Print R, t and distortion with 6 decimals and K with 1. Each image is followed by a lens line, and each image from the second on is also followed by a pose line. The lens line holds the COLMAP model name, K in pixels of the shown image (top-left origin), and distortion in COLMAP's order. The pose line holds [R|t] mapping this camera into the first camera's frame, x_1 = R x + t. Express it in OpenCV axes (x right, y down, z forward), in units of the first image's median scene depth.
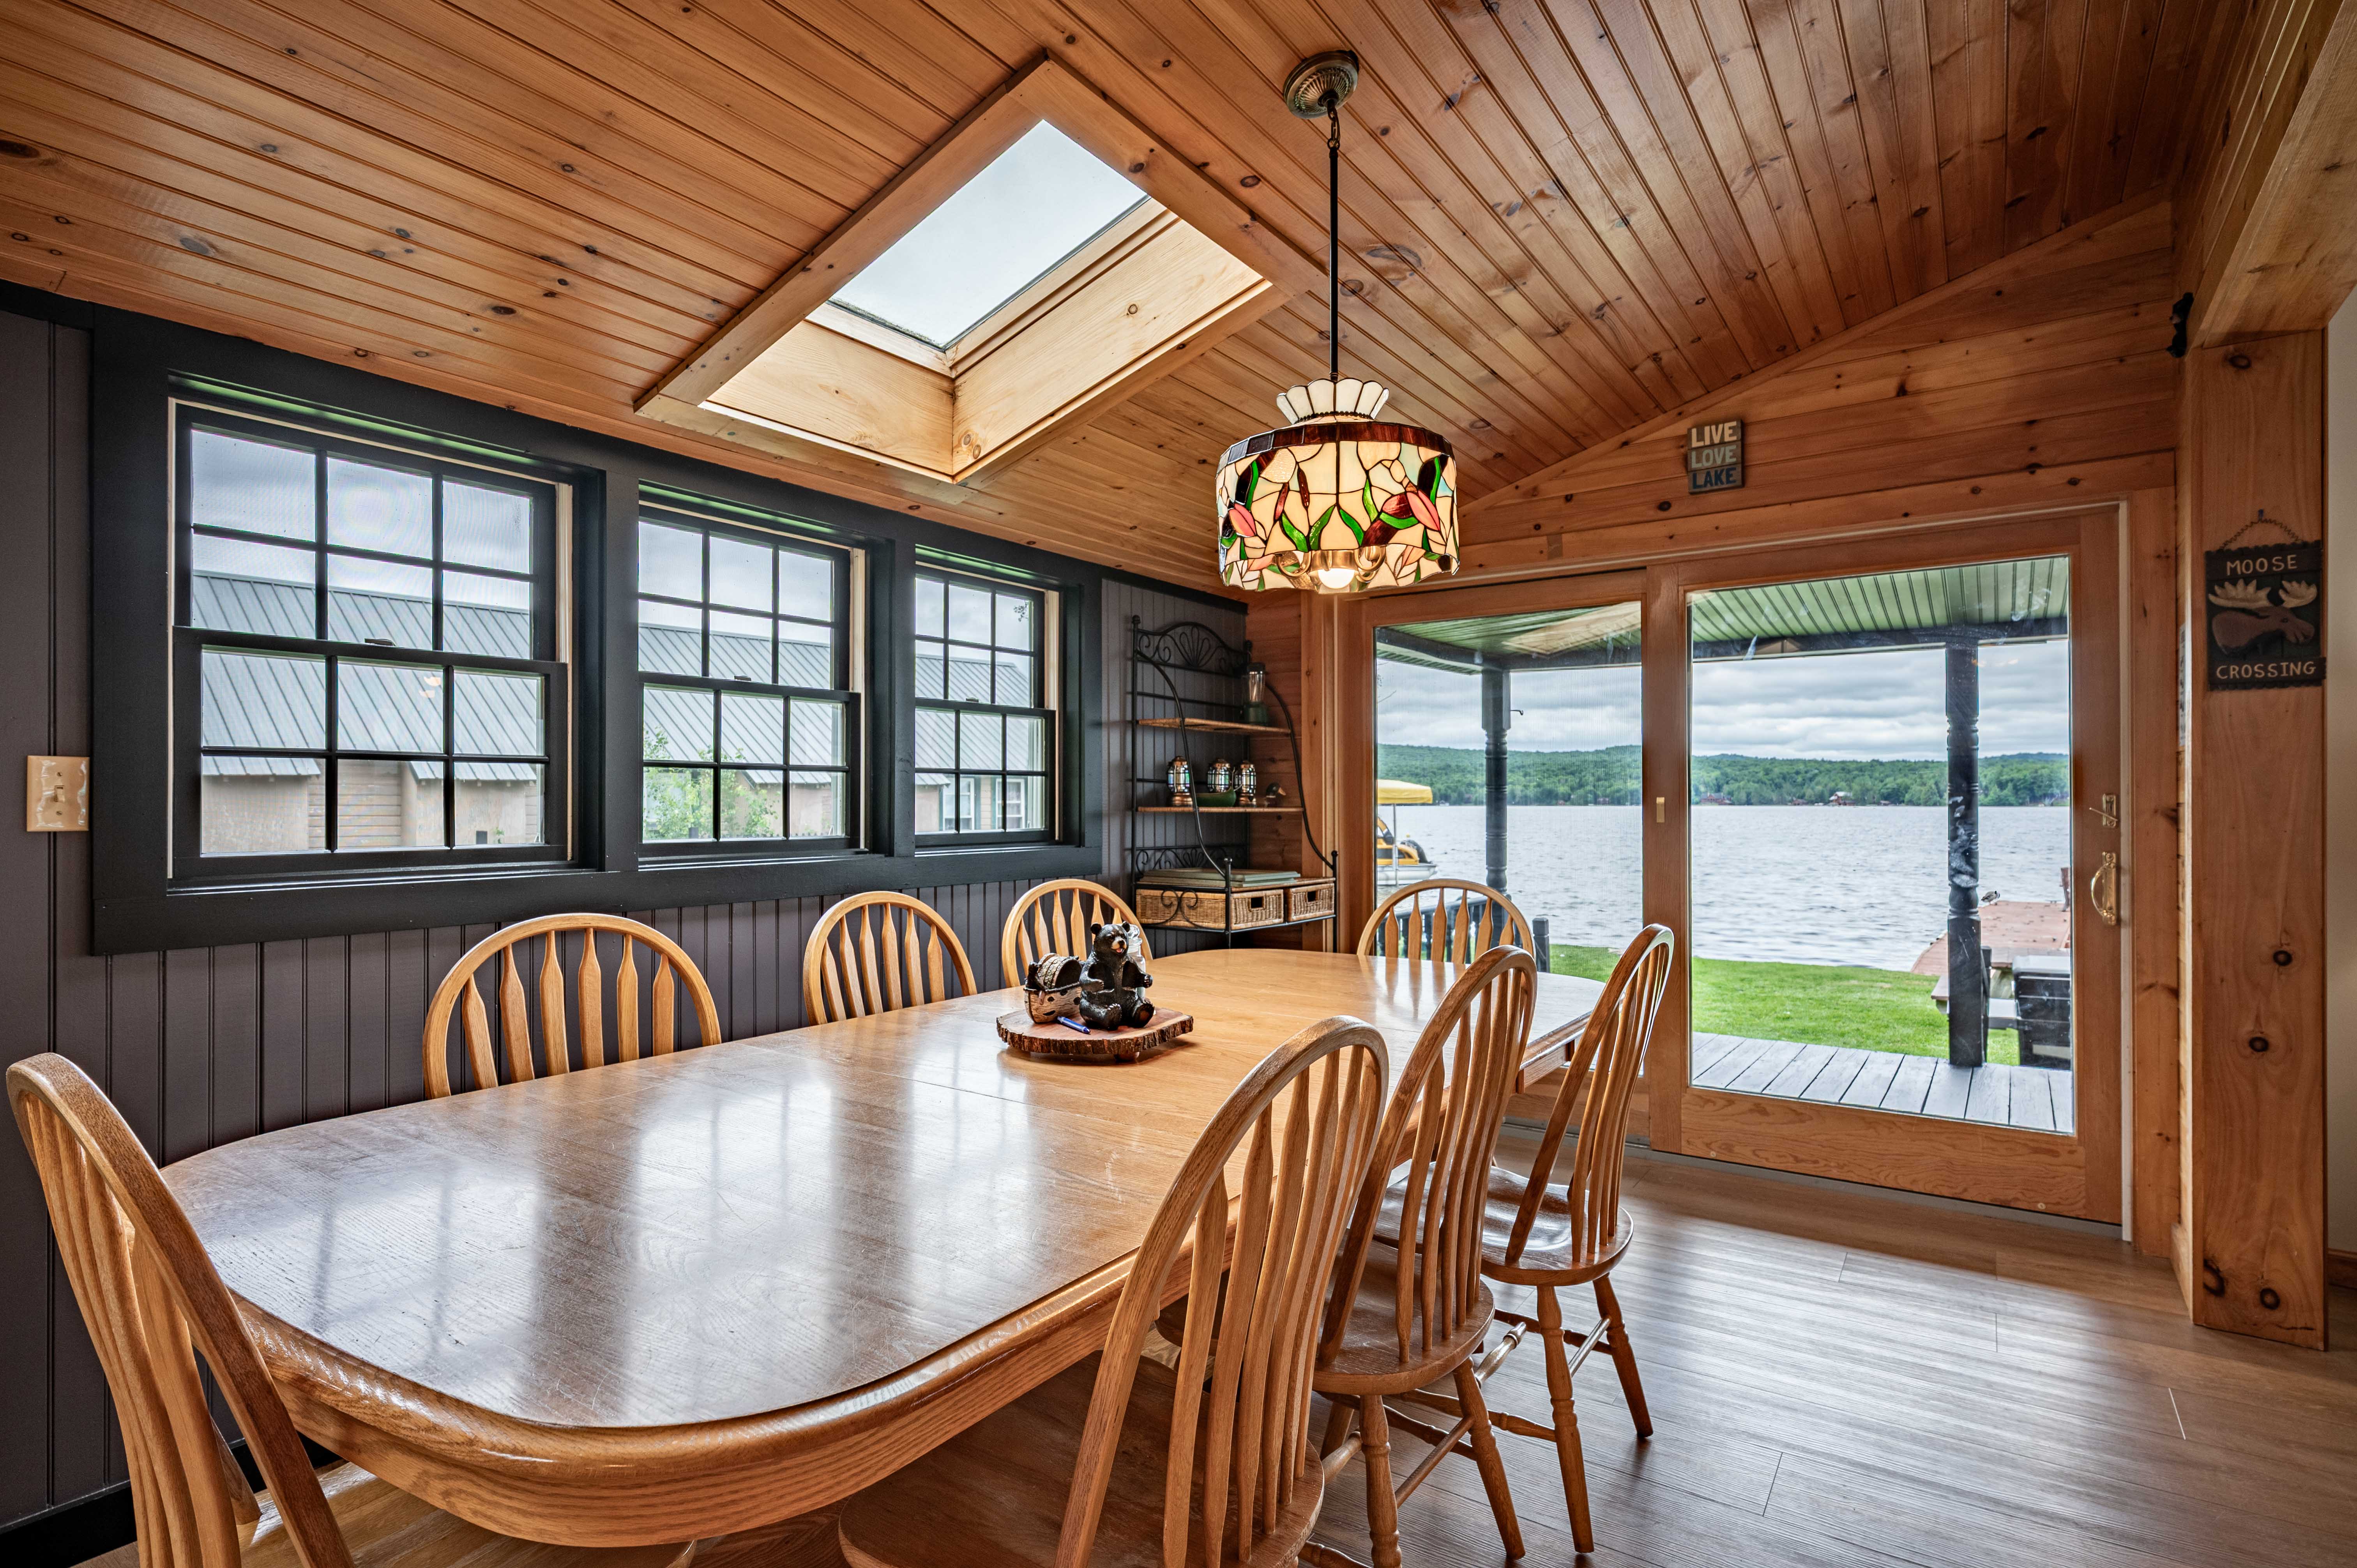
lens RADIAL K [[1198.8, 0, 1162.2], [0, 1198.8, 793.7], [0, 0, 1]] dist [-0.001120, 0.004499]
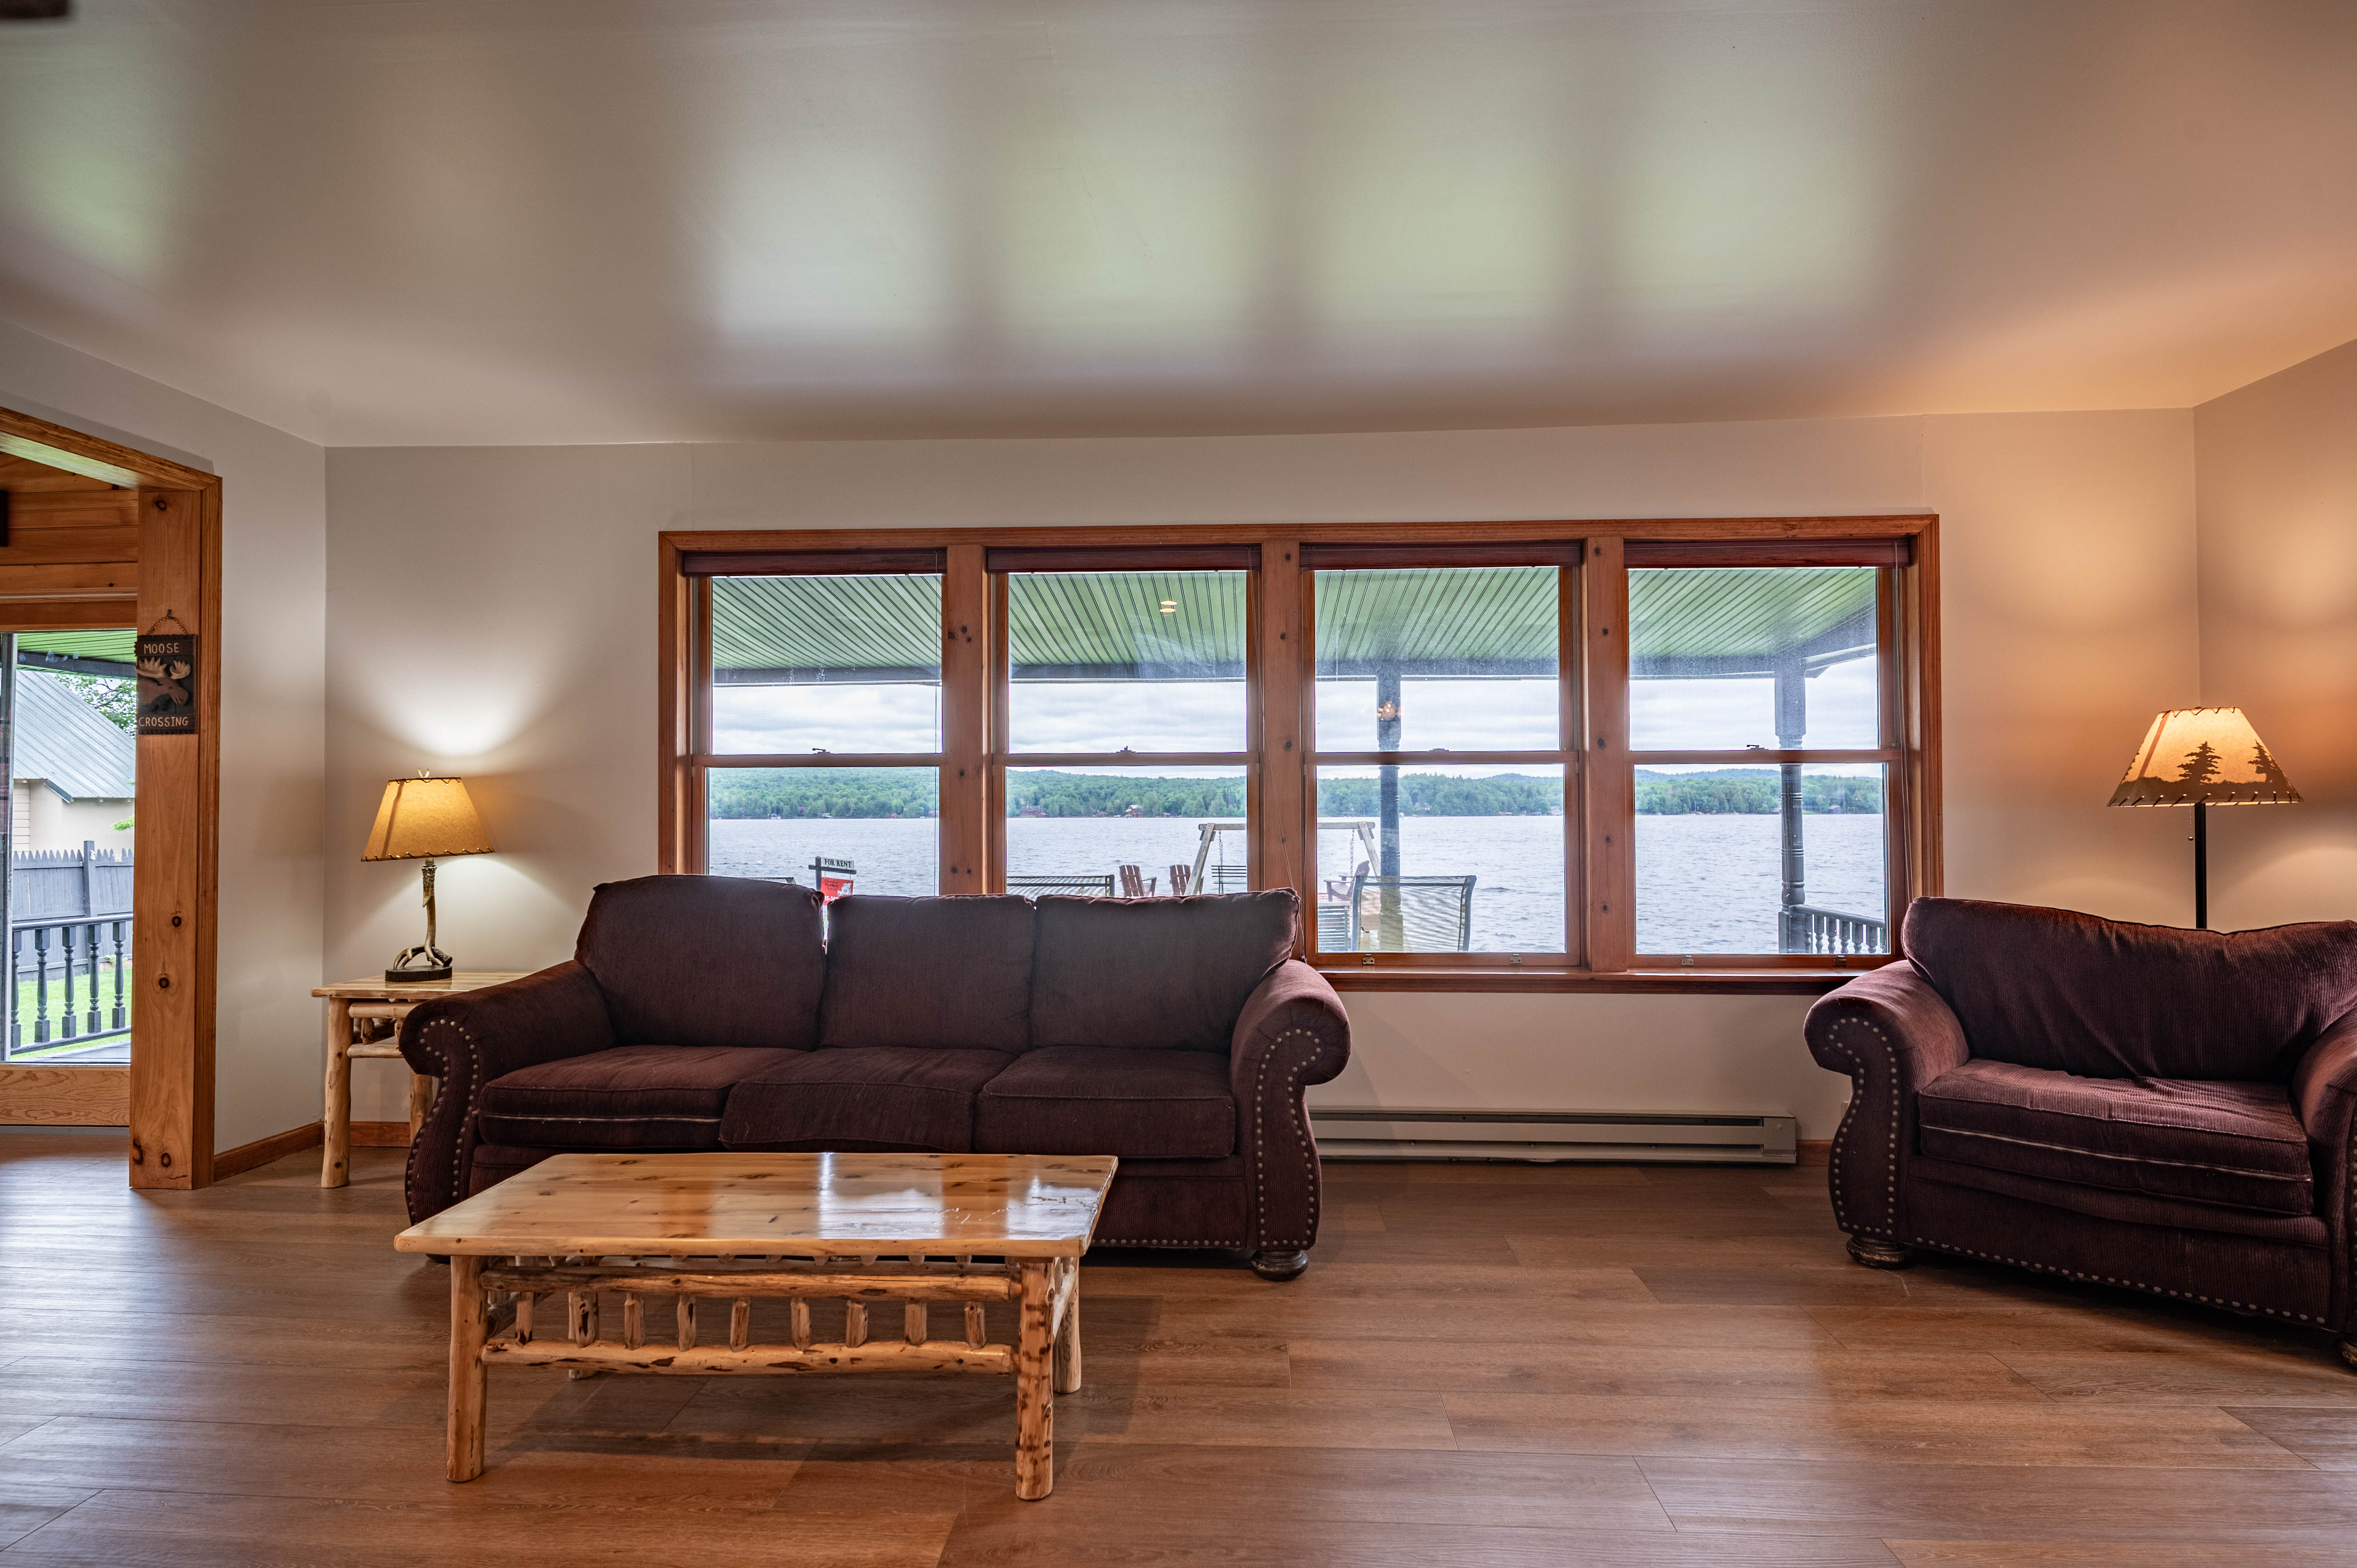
lens RADIAL K [[1198.8, 0, 1185.3], [0, 1198.8, 787.4], [0, 0, 1]] dist [-0.001120, 0.004499]
pose [[0.847376, 0.008150, 0.530930, 0.931006], [0.000027, 0.999882, -0.015391, -0.001407], [-0.530993, 0.013056, 0.847276, -0.676821]]
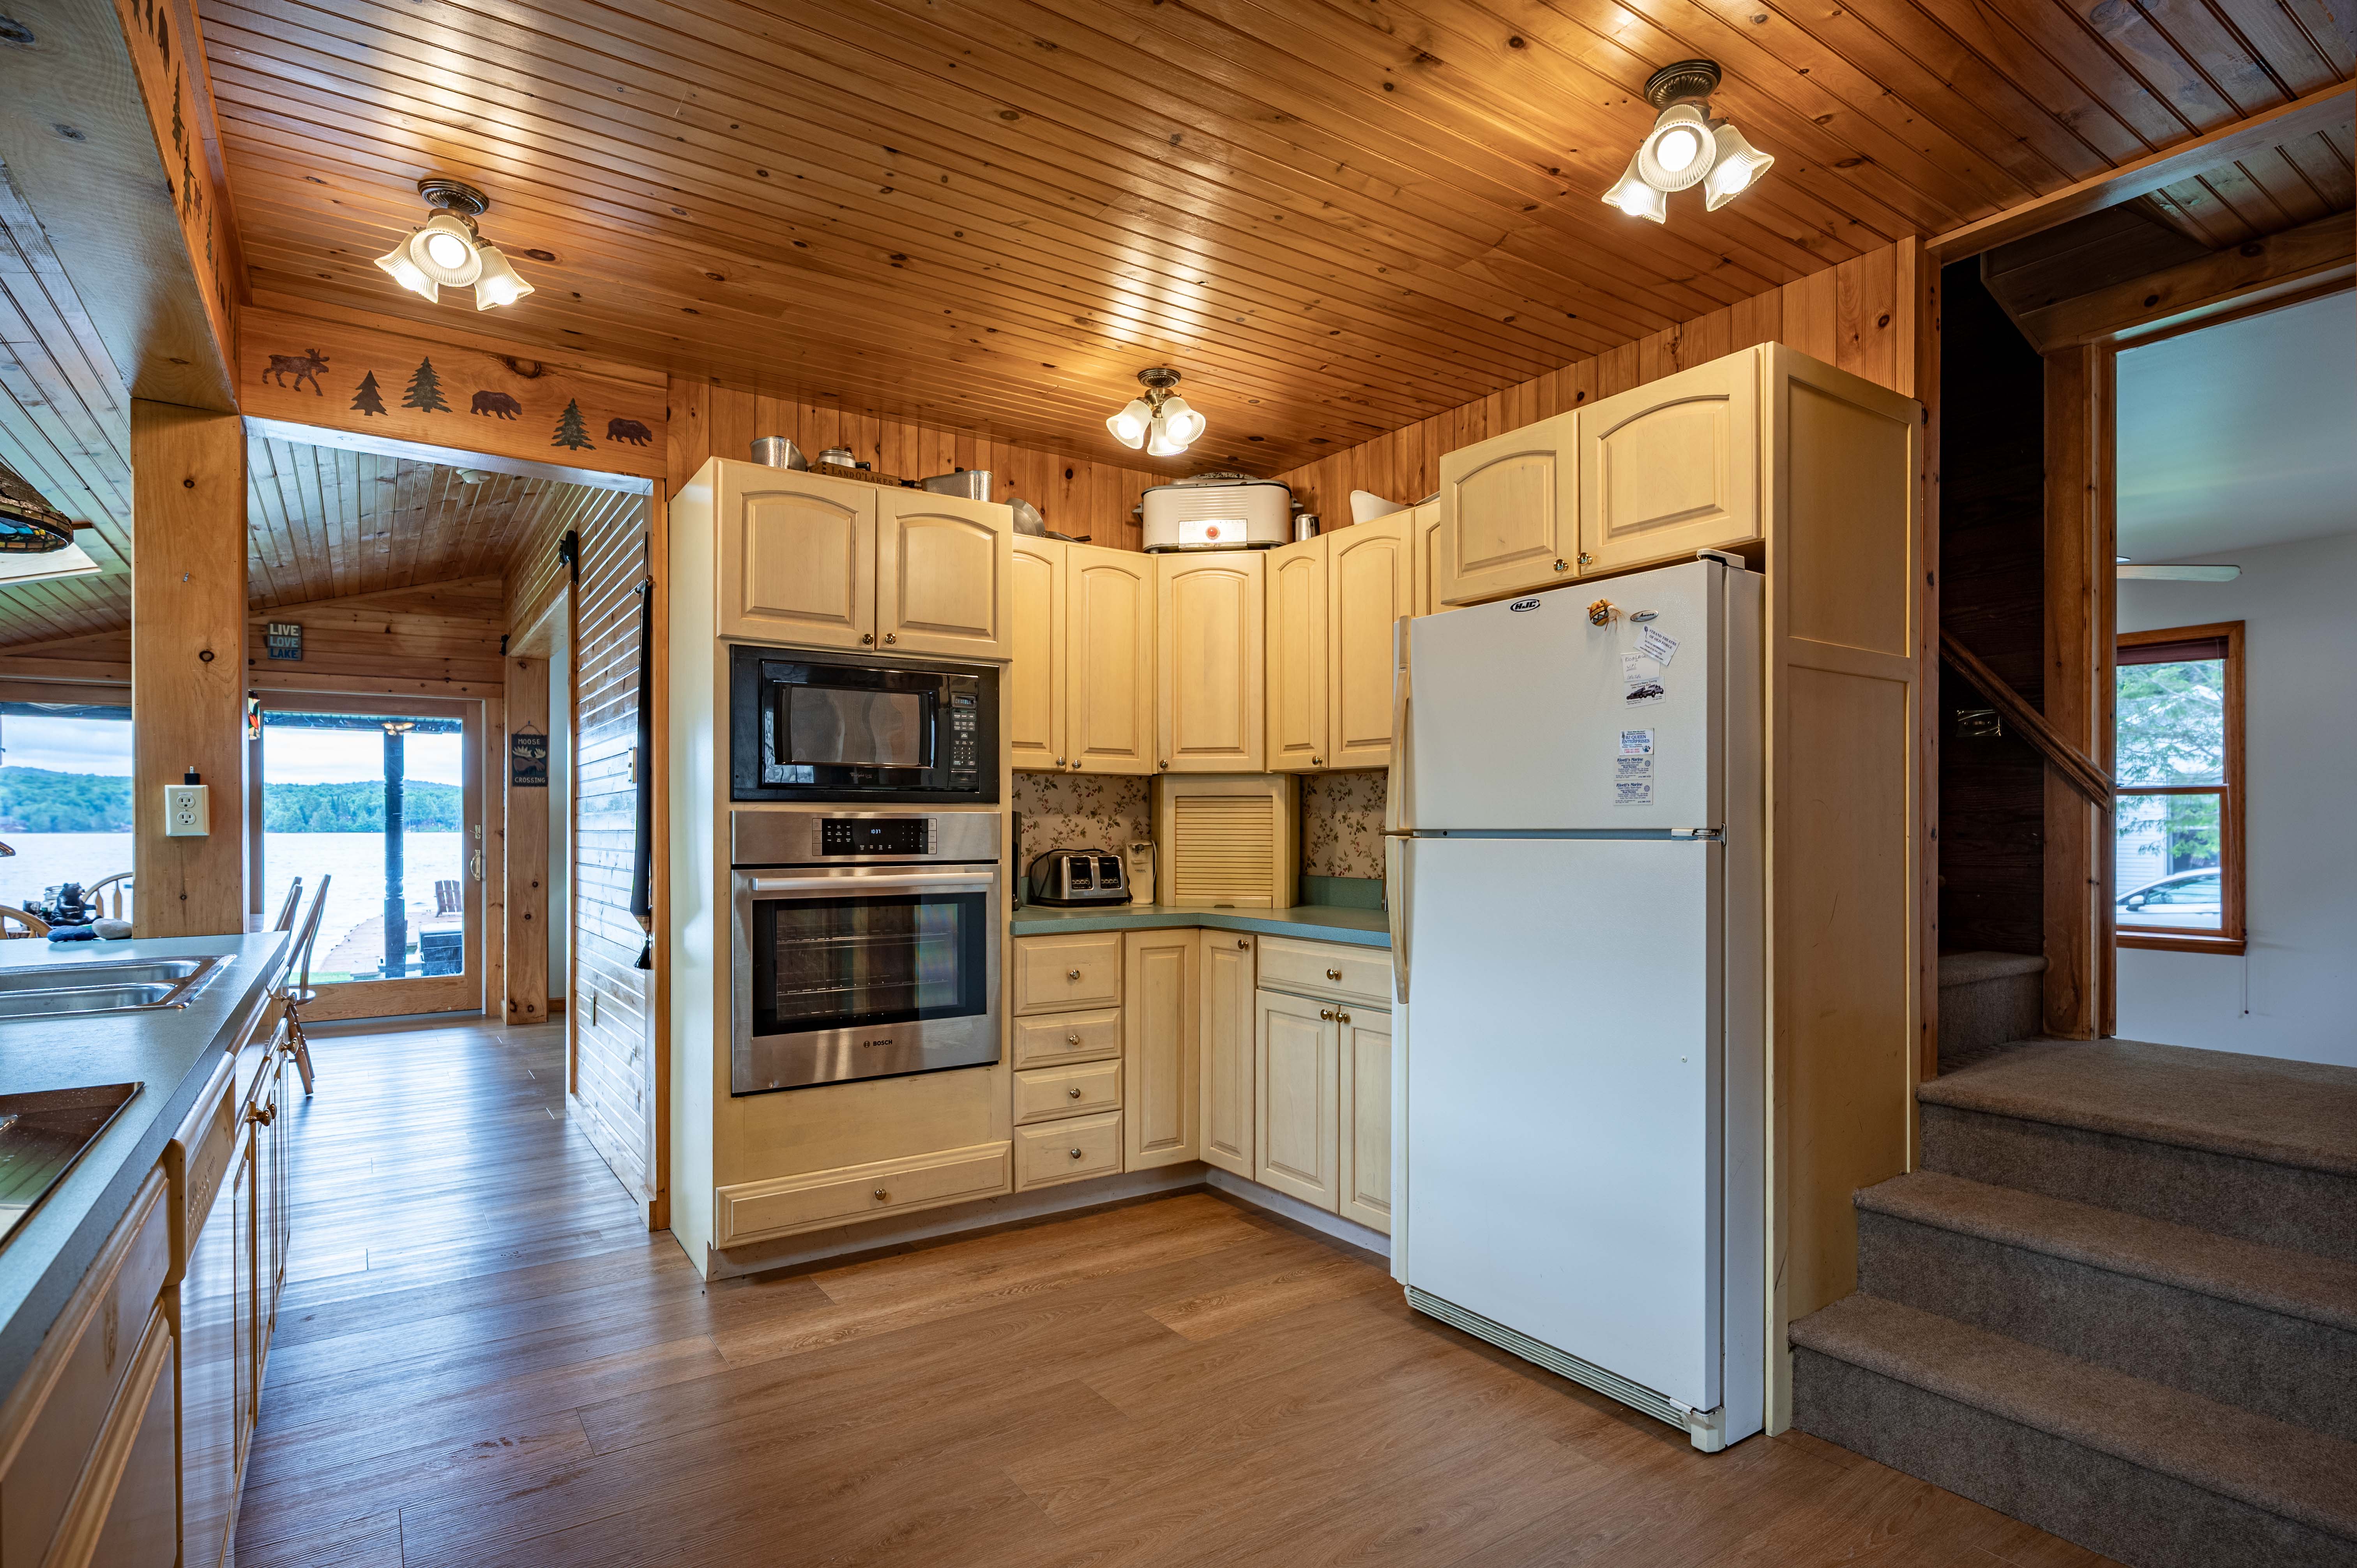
lens RADIAL K [[1198.8, 0, 1186.3], [0, 1198.8, 827.2], [0, 0, 1]] dist [-0.001120, 0.004499]
pose [[0.352233, -0.000232, 0.935912, -0.877379], [-0.005961, 0.999979, 0.002491, -0.008411], [-0.935893, -0.006457, 0.352225, -1.073096]]
